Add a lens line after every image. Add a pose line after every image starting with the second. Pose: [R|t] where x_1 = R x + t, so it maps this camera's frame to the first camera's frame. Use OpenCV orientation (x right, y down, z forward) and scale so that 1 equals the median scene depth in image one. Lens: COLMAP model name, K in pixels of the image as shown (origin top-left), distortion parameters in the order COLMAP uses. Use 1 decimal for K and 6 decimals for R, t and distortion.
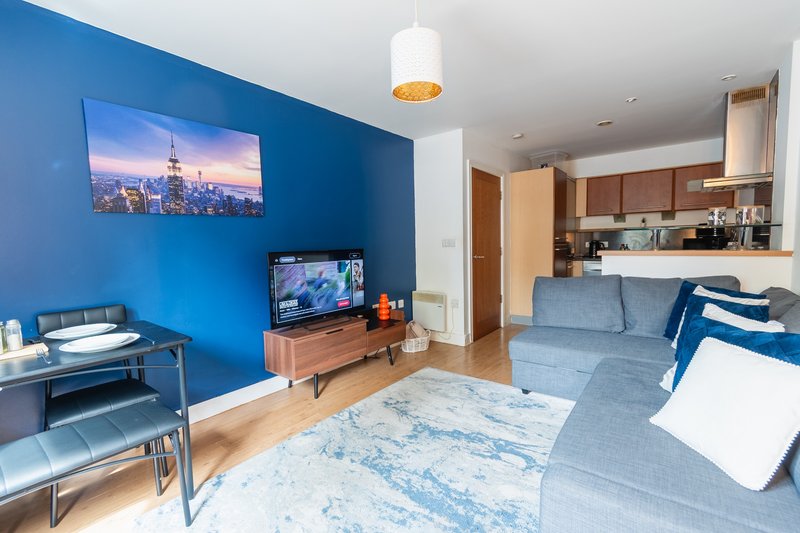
lens RADIAL K [[354.6, 0, 400.0], [0, 354.6, 266.5], [0, 0, 1]] dist [0.003369, -0.000429]
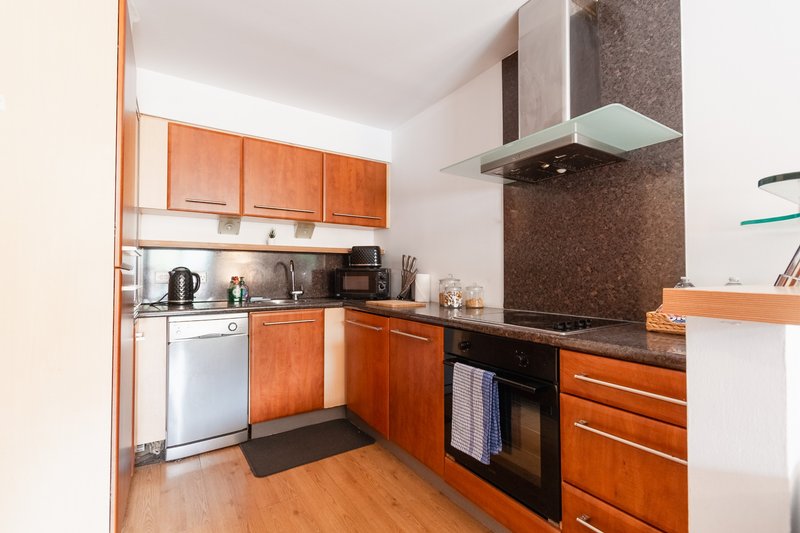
lens RADIAL K [[364.6, 0, 400.0], [0, 364.6, 266.5], [0, 0, 1]] dist [0.002338, -0.000209]
pose [[0.324284, 0.040999, 0.945071, 0.212417], [0.057378, 0.996368, -0.062912, -0.031340], [-0.944218, 0.074628, 0.320754, 0.628028]]
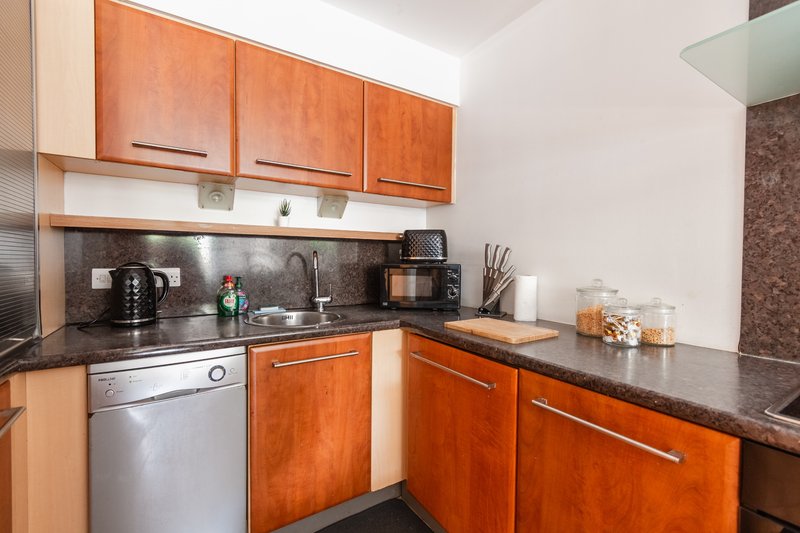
lens RADIAL K [[354.6, 0, 400.0], [0, 354.6, 266.5], [0, 0, 1]] dist [0.003369, -0.000429]
pose [[0.332895, 0.003697, 0.942956, 0.386283], [0.048316, 0.998612, -0.020973, -0.059082], [-0.941725, 0.052542, 0.332255, 0.770753]]
